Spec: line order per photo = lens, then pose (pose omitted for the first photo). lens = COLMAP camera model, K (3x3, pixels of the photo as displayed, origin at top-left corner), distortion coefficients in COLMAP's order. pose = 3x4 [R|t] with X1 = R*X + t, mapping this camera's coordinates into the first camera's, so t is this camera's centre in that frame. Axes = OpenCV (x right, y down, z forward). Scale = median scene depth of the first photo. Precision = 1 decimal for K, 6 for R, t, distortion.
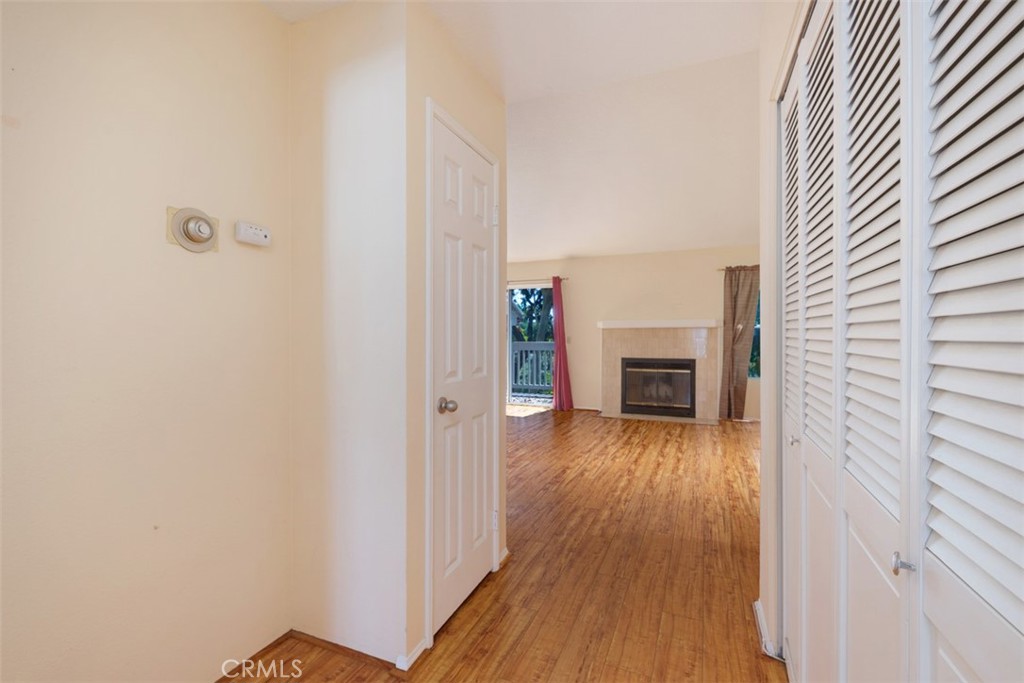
lens RADIAL K [[453.6, 0, 517.3], [0, 453.6, 338.9], [0, 0, 1]] dist [-0.000638, -0.000019]
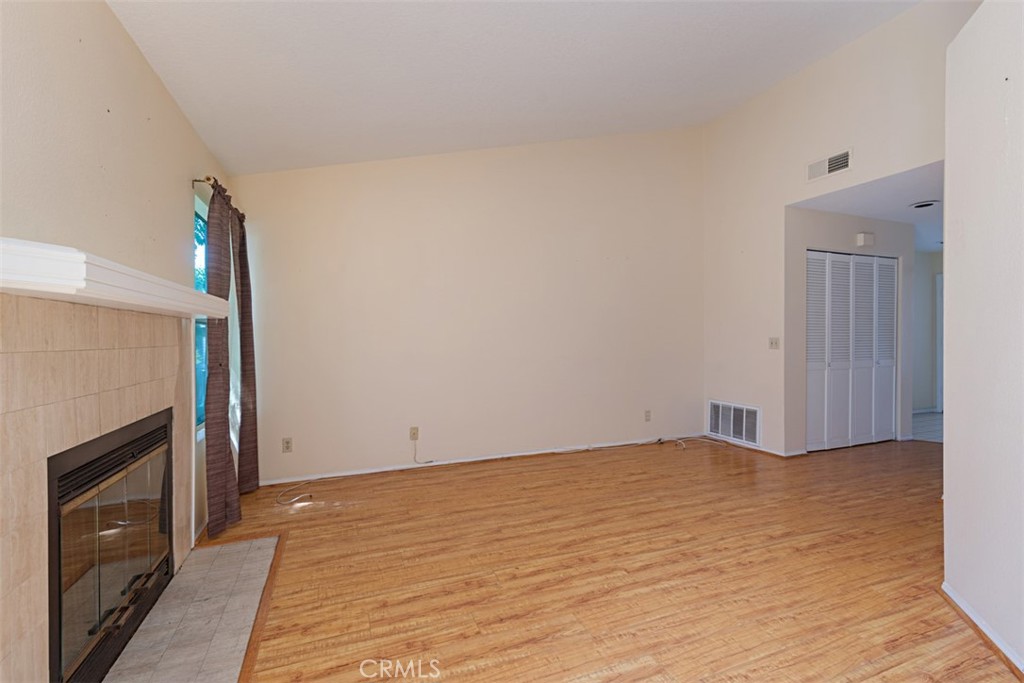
lens RADIAL K [[432.5, 0, 510.1], [0, 432.5, 337.6], [0, 0, 1]] dist [0.001257, 0.000107]
pose [[-0.681178, 0.003063, 0.732111, -0.034418], [0.011367, 0.999915, 0.006392, -0.008794], [-0.732030, 0.012676, -0.681155, 1.073542]]
